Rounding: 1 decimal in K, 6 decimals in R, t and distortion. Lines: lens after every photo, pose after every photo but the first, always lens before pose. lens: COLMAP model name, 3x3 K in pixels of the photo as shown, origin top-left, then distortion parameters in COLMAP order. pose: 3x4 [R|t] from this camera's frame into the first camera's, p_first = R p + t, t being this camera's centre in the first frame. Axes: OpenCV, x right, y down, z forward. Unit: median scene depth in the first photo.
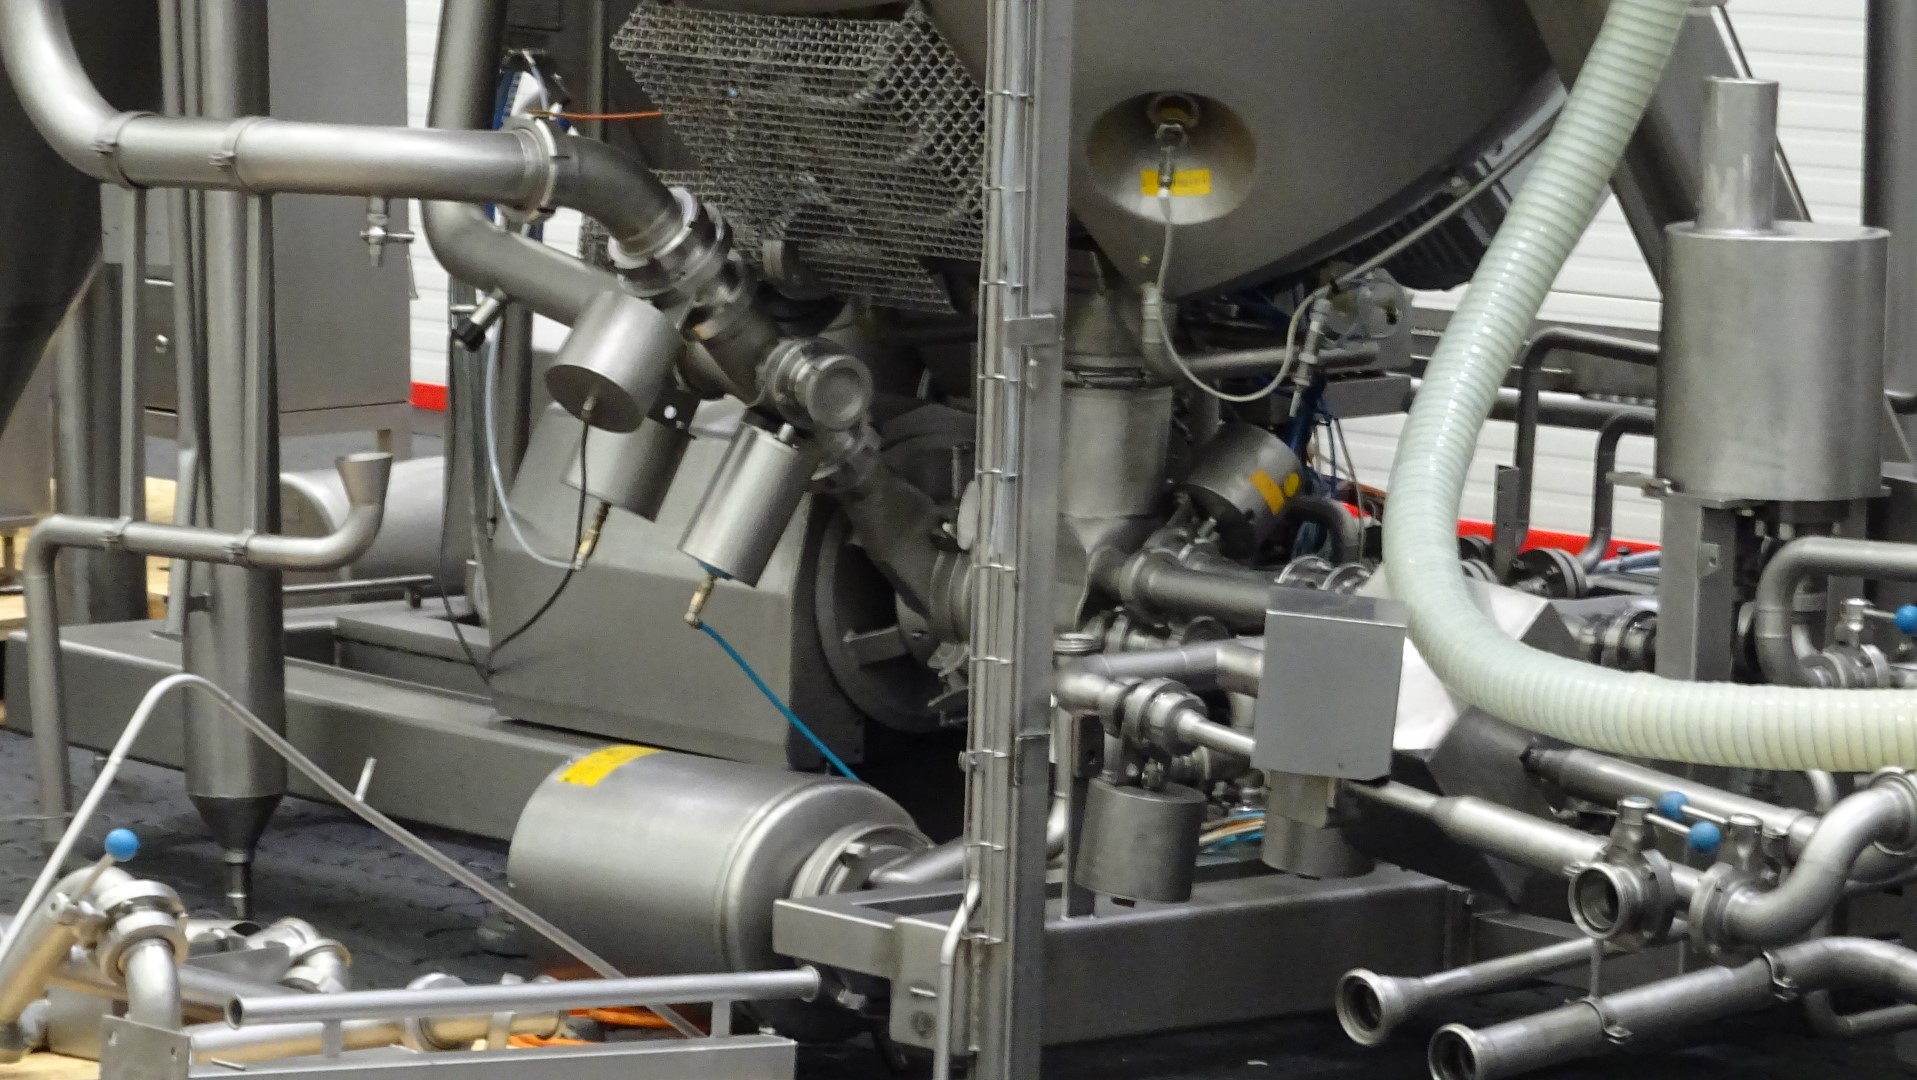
lens RADIAL K [[5224.9, 0, 958.5], [0, 5224.9, 540.0], [0, 0, 1]] dist [0.102880, -1.014008]
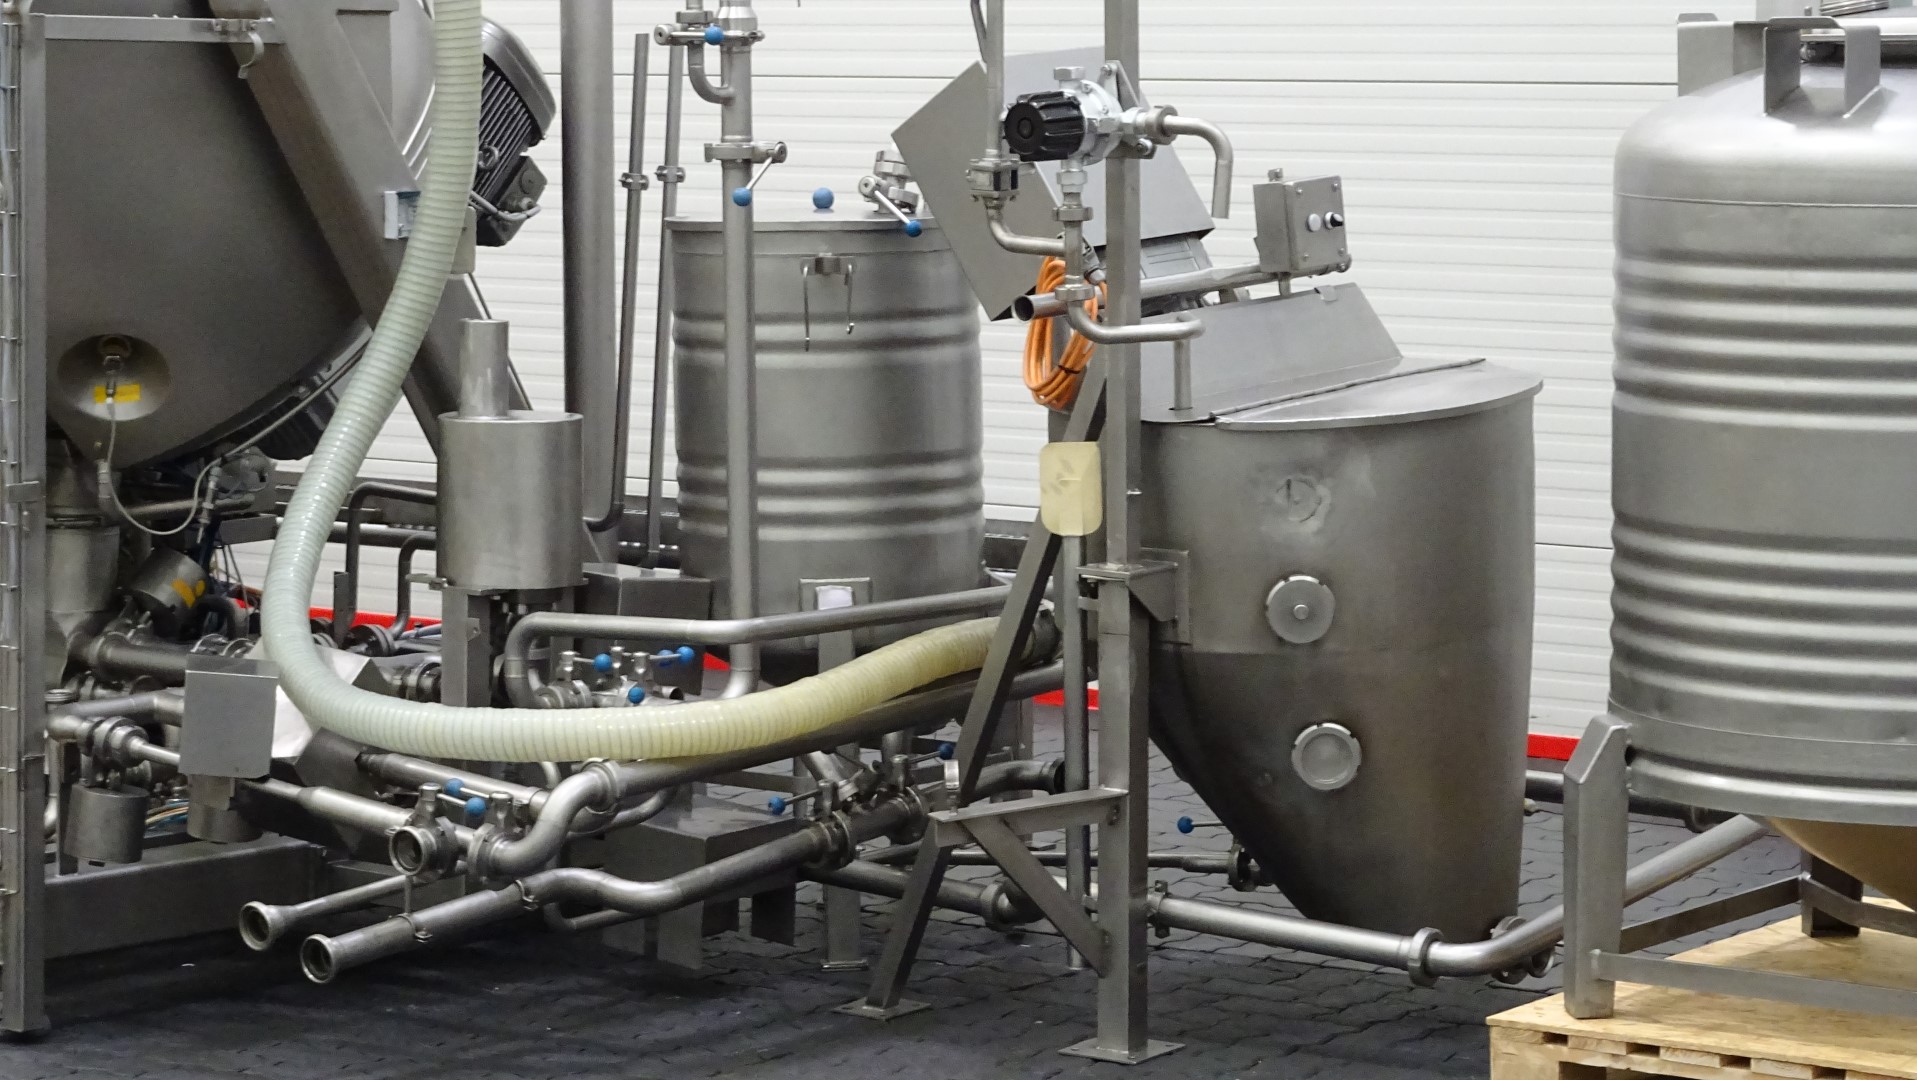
lens RADIAL K [[5224.9, 0, 958.5], [0, 5224.9, 540.0], [0, 0, 1]] dist [0.102880, -1.014008]
pose [[0.981451, -0.027864, 0.189678, -0.008728], [0.037367, 0.998209, -0.046713, 0.055428], [-0.188037, 0.052934, 0.980735, -0.550253]]
